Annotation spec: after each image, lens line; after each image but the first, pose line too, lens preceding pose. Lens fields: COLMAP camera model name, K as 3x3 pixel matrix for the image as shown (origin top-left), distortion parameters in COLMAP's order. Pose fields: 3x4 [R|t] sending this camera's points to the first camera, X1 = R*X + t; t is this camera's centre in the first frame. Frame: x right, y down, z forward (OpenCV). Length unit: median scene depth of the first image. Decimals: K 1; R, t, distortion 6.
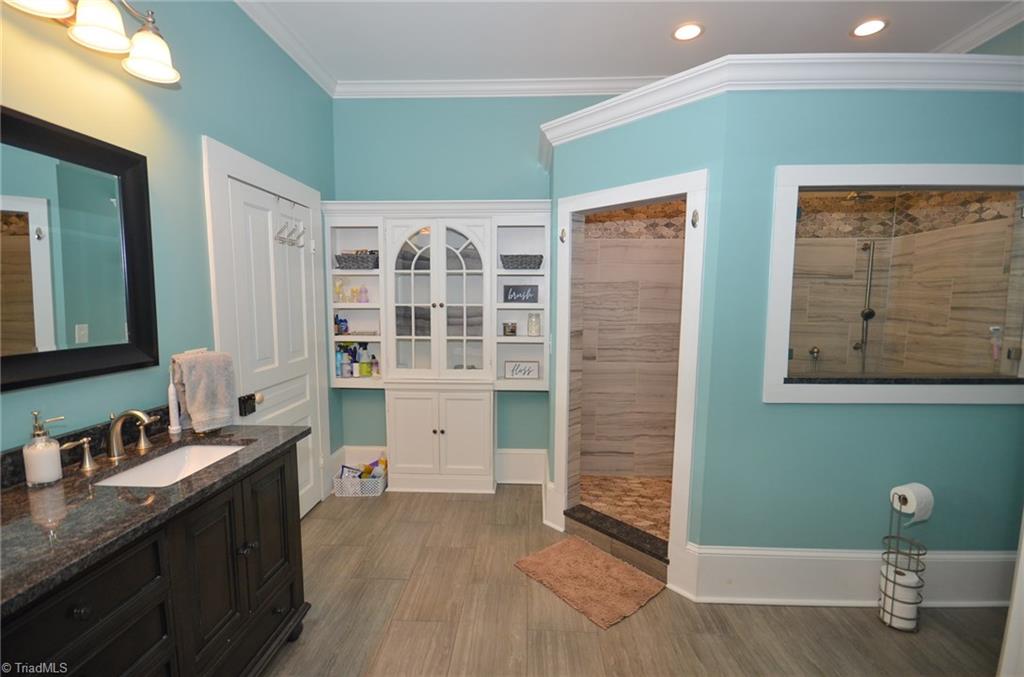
lens RADIAL K [[445.1, 0, 517.0], [0, 445.1, 344.9], [0, 0, 1]] dist [0.002854, -0.012294]
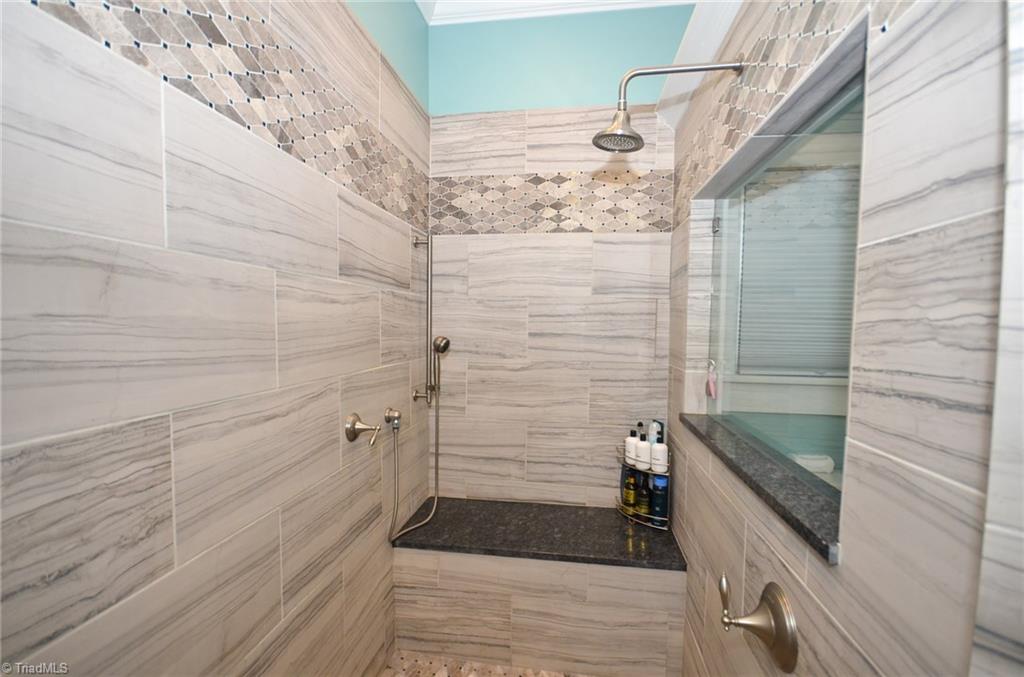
lens RADIAL K [[445.1, 0, 517.0], [0, 445.1, 344.9], [0, 0, 1]] dist [0.002854, -0.012294]
pose [[0.099829, -0.044363, 0.994015, 0.167592], [0.087756, 0.995505, 0.035616, -0.090920], [-0.991127, 0.083675, 0.103273, 0.895664]]
